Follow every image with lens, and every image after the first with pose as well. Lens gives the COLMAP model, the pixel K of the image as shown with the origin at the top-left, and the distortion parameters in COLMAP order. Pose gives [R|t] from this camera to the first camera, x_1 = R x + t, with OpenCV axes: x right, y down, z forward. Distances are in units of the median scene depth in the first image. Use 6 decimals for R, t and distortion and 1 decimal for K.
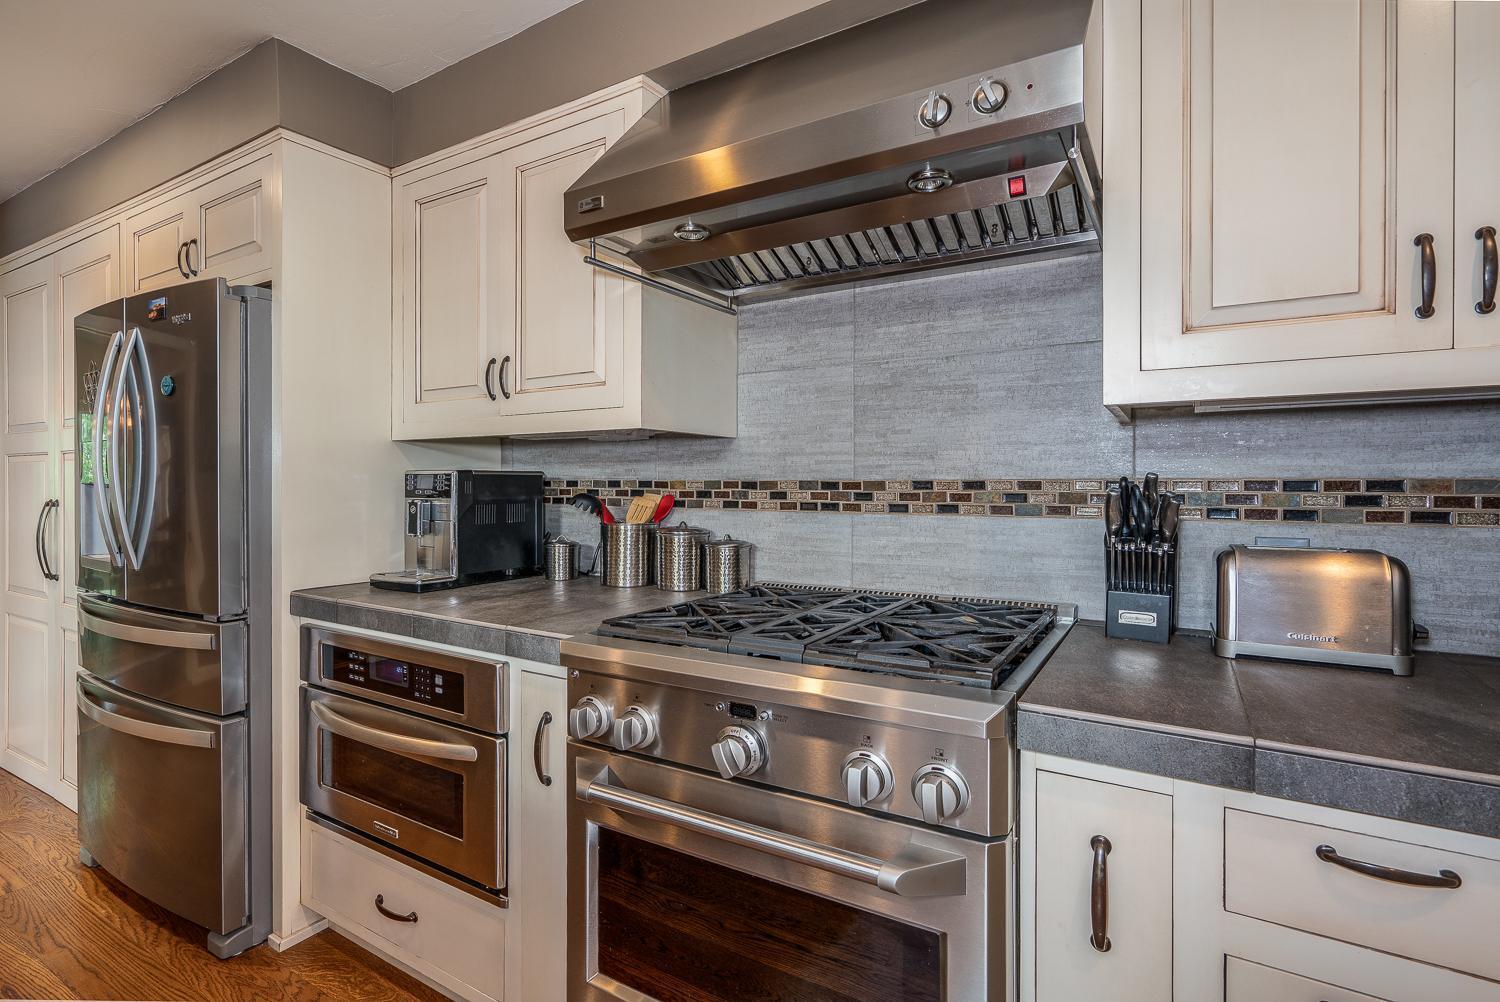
lens RADIAL K [[704.7, 0, 708.9], [0, 704.7, 484.8], [0, 0, 1]] dist [0.010079, 0.000790]
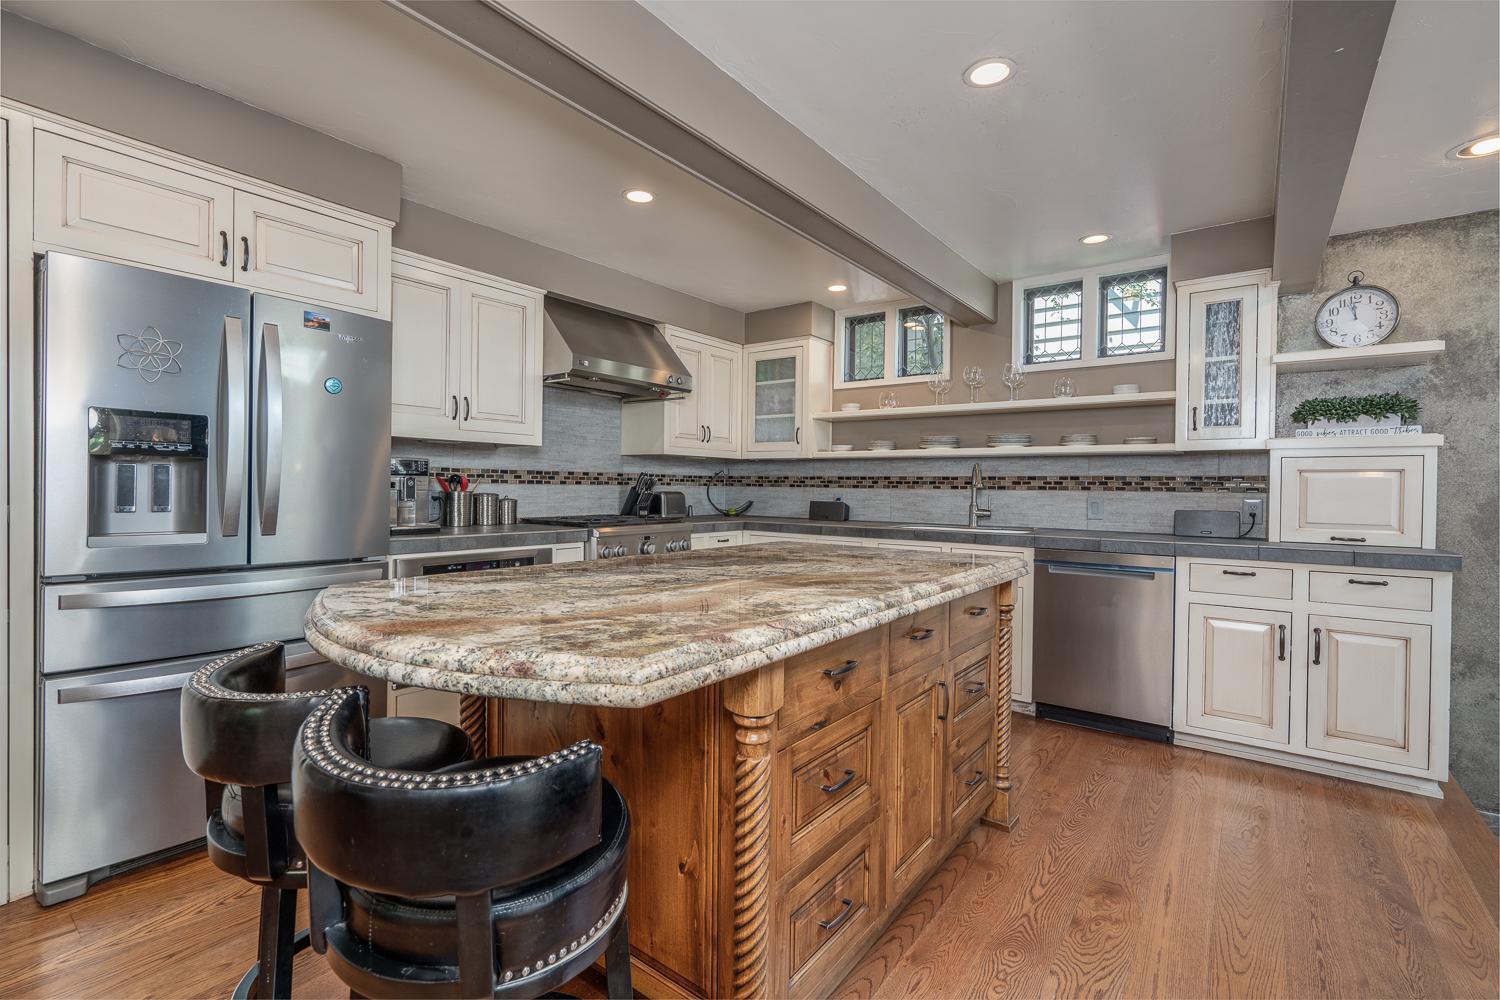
lens RADIAL K [[704.7, 0, 748.7], [0, 704.7, 493.2], [0, 0, 1]] dist [0.010079, 0.000790]
pose [[0.082243, -0.007876, 0.996581, -2.175408], [-0.008211, 0.999929, 0.008580, 0.044415], [-0.996579, -0.008889, 0.082172, 0.150839]]
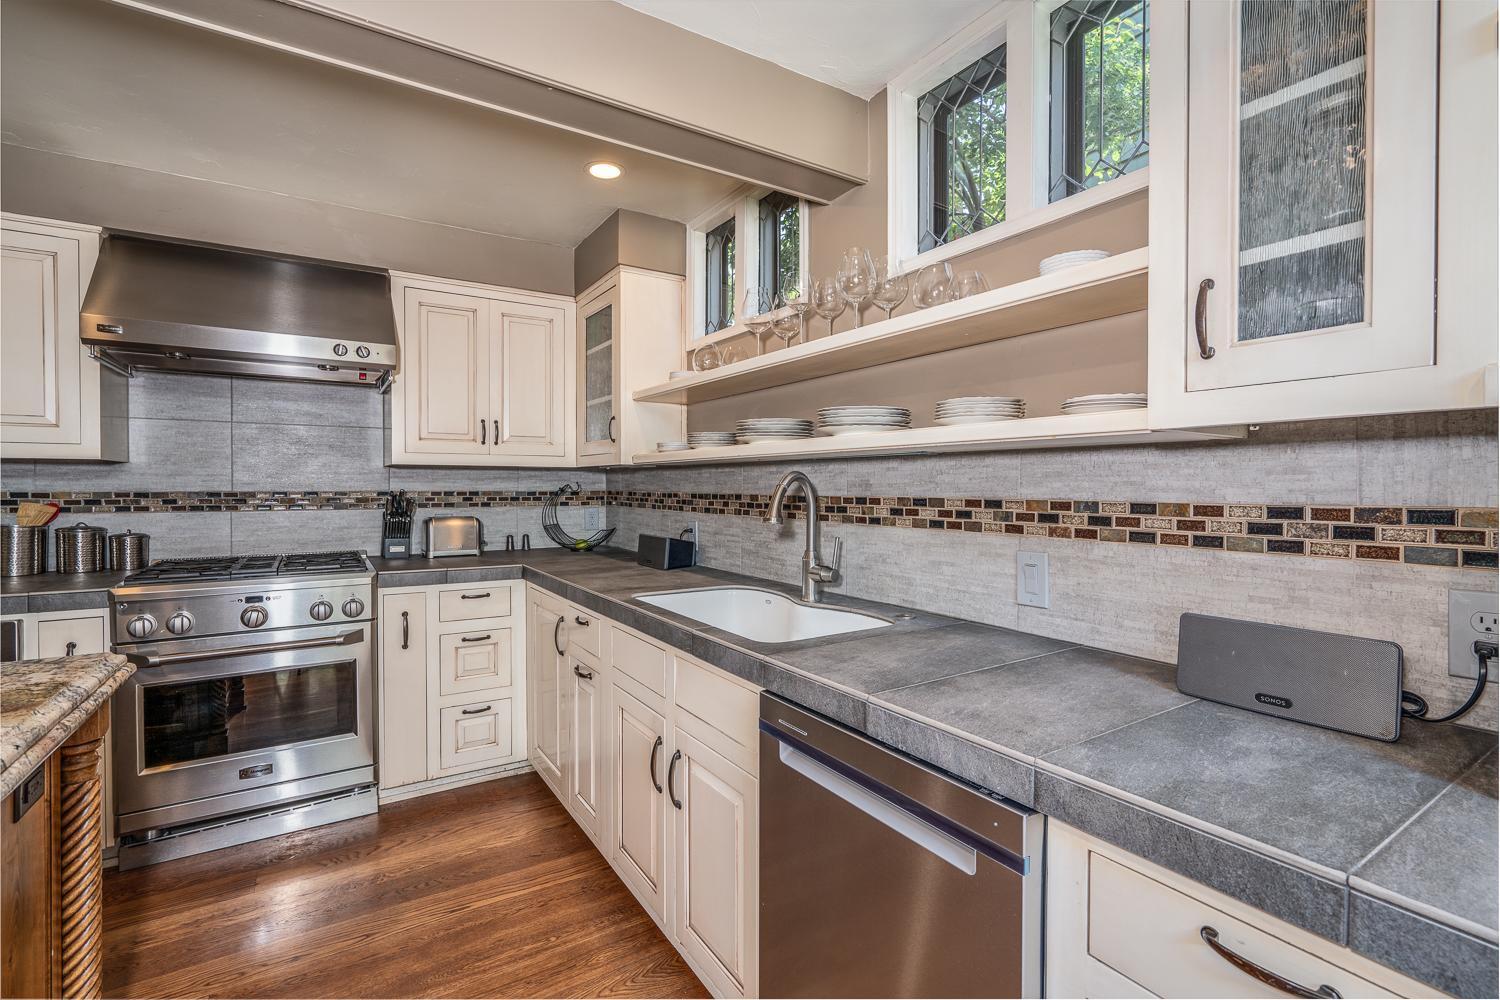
lens RADIAL K [[704.7, 0, 721.1], [0, 704.7, 498.0], [0, 0, 1]] dist [0.010079, 0.000790]
pose [[0.452073, -0.013955, 0.891872, -0.809839], [0.000776, 0.999883, 0.015252, -0.017331], [-0.891981, -0.006203, 0.452031, -0.836028]]
